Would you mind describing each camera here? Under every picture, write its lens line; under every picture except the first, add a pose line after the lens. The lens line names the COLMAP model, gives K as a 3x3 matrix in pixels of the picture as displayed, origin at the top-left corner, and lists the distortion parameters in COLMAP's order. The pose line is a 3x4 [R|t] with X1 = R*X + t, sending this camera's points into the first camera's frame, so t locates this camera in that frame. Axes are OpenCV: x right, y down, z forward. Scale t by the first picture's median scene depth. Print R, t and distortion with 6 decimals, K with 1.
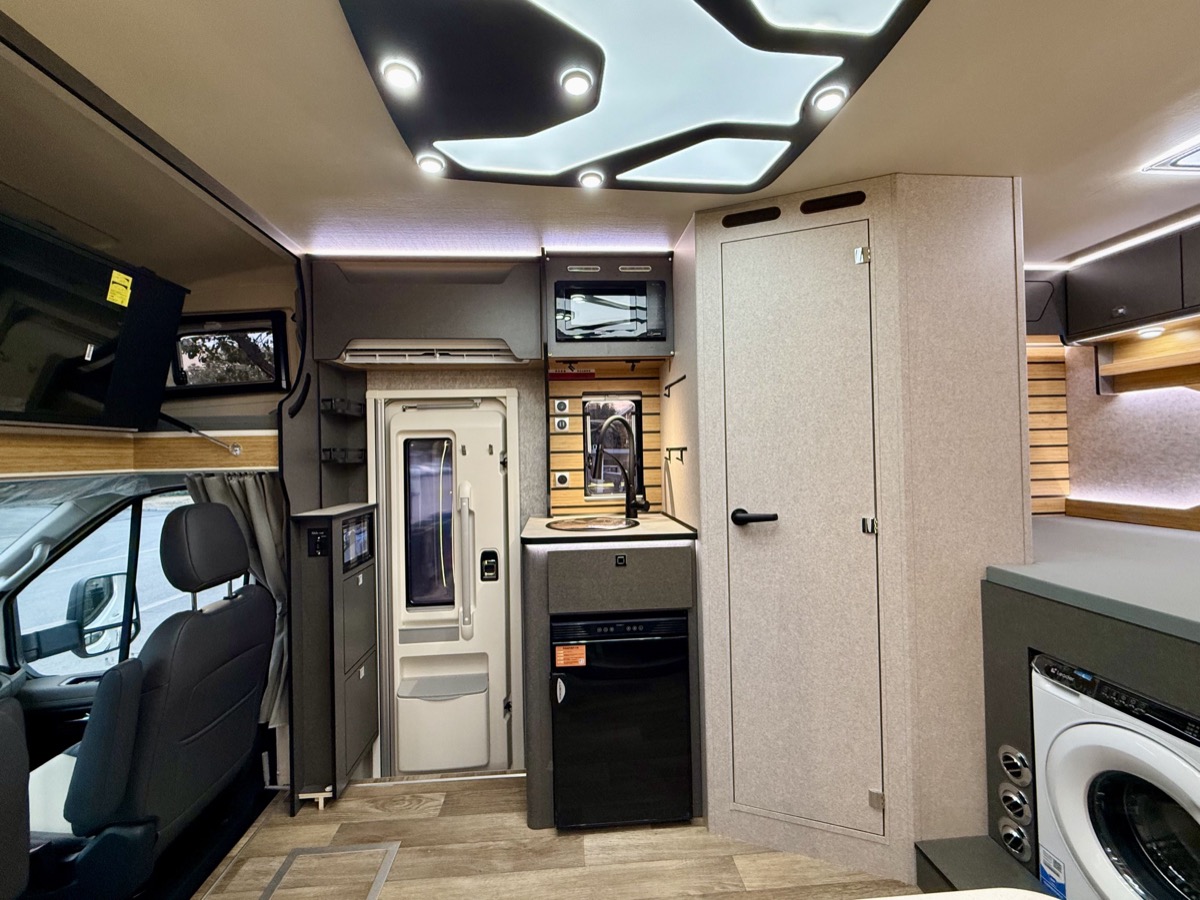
lens RADIAL K [[489.5, 0, 598.8], [0, 489.5, 448.0], [0, 0, 1]] dist [-0.000731, -0.000237]
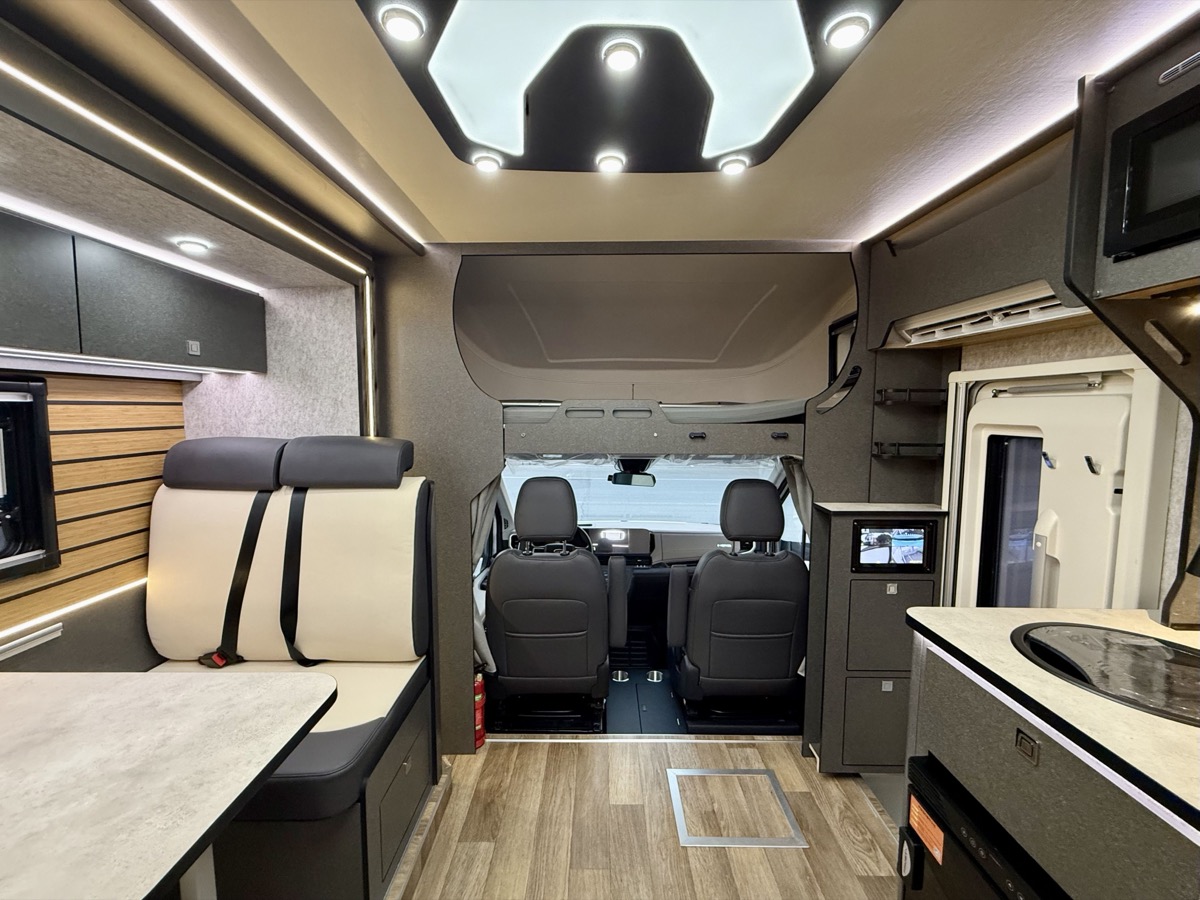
lens RADIAL K [[487.0, 0, 595.5], [0, 487.0, 449.4], [0, 0, 1]] dist [0.001518, -0.000029]
pose [[-0.080762, 0.105491, -0.991135, 0.570839], [0.010530, 0.994418, 0.104983, -0.120019], [0.996678, -0.001958, -0.081422, 0.696425]]
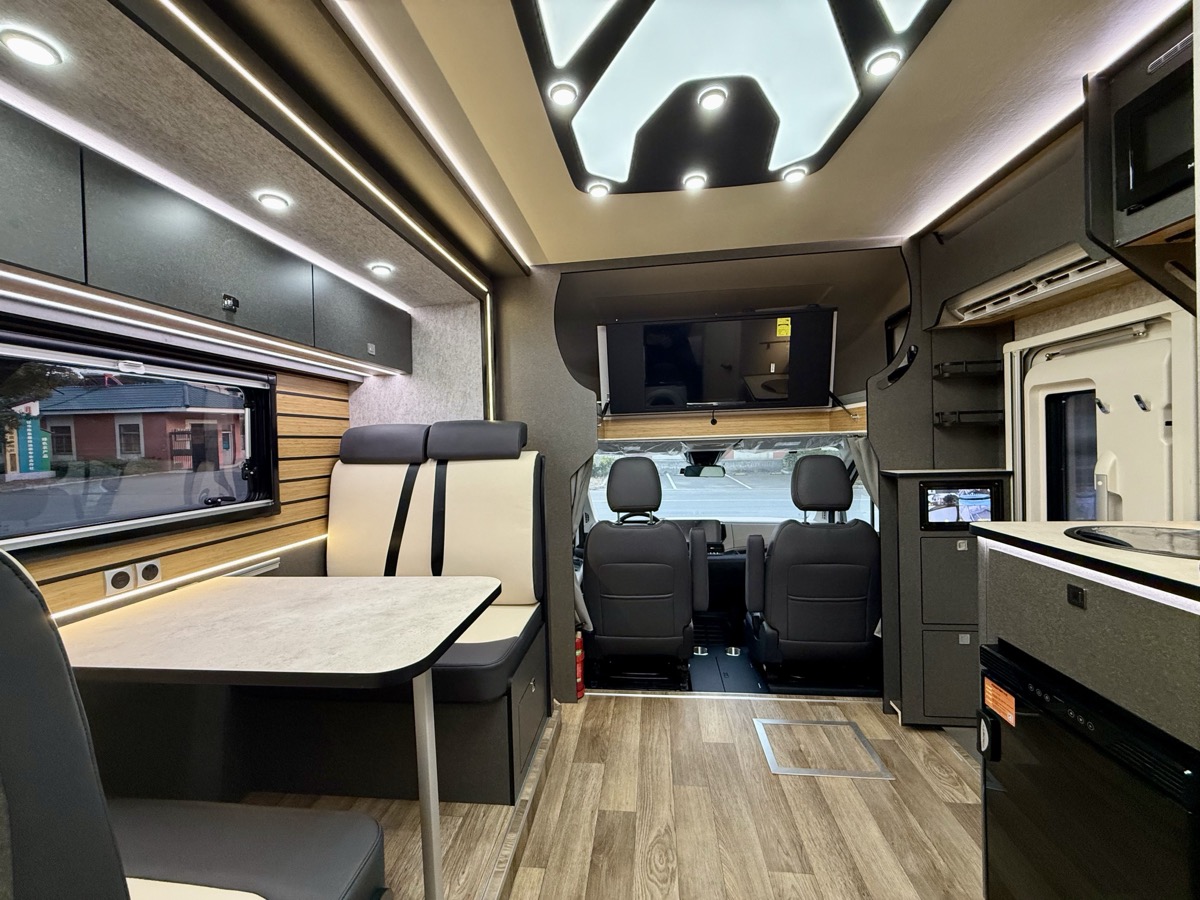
lens RADIAL K [[477.5, 0, 595.1], [0, 477.5, 448.8], [0, 0, 1]] dist [0.000392, 0.000250]
pose [[-0.188885, 0.042857, -0.981064, 0.774277], [0.044499, 0.998394, 0.035047, 0.012752], [0.980991, -0.037037, -0.190489, 0.621750]]
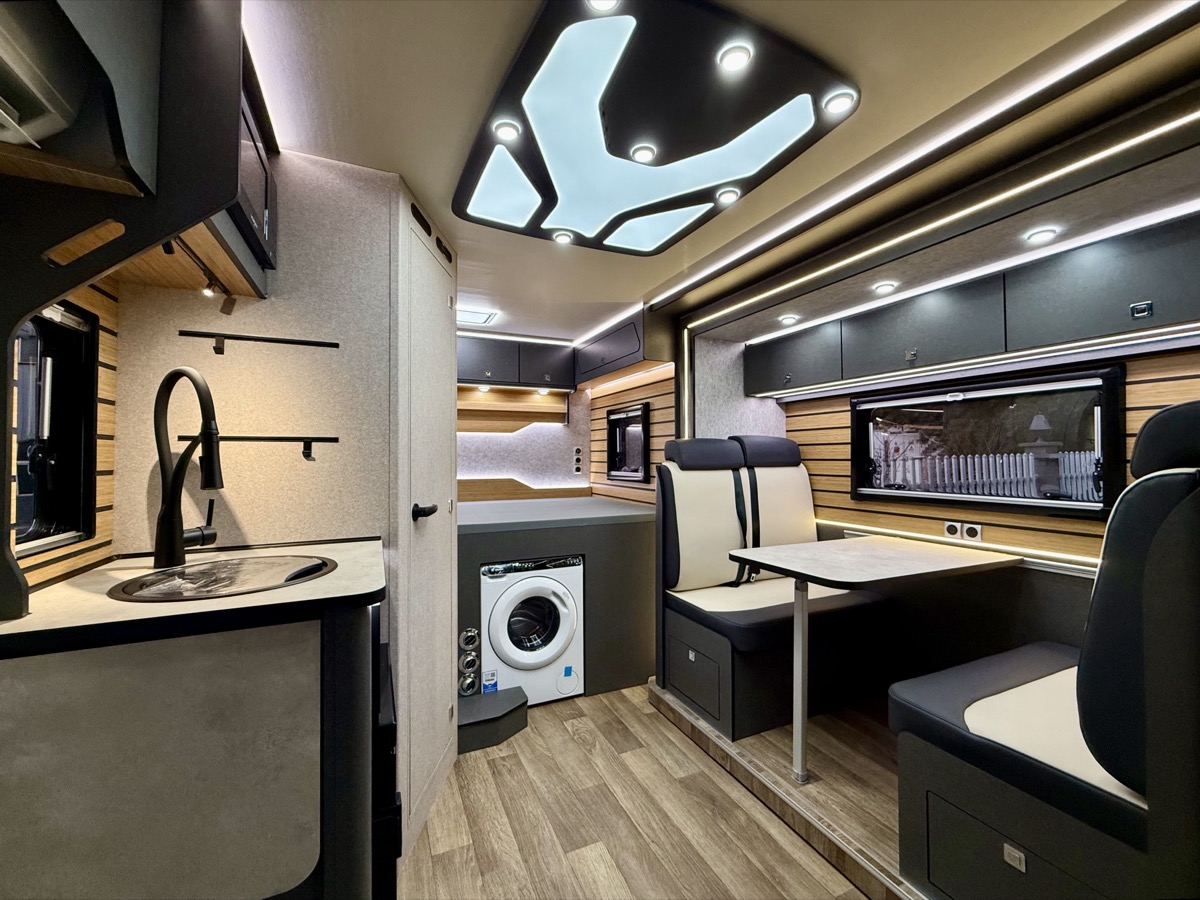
lens RADIAL K [[477.5, 0, 595.1], [0, 477.5, 448.8], [0, 0, 1]] dist [0.000392, 0.000250]
pose [[-0.341575, 0.057734, 0.938079, -1.518831], [0.008365, 0.998259, -0.058392, 0.089730], [-0.939817, -0.012098, -0.341463, 1.003753]]
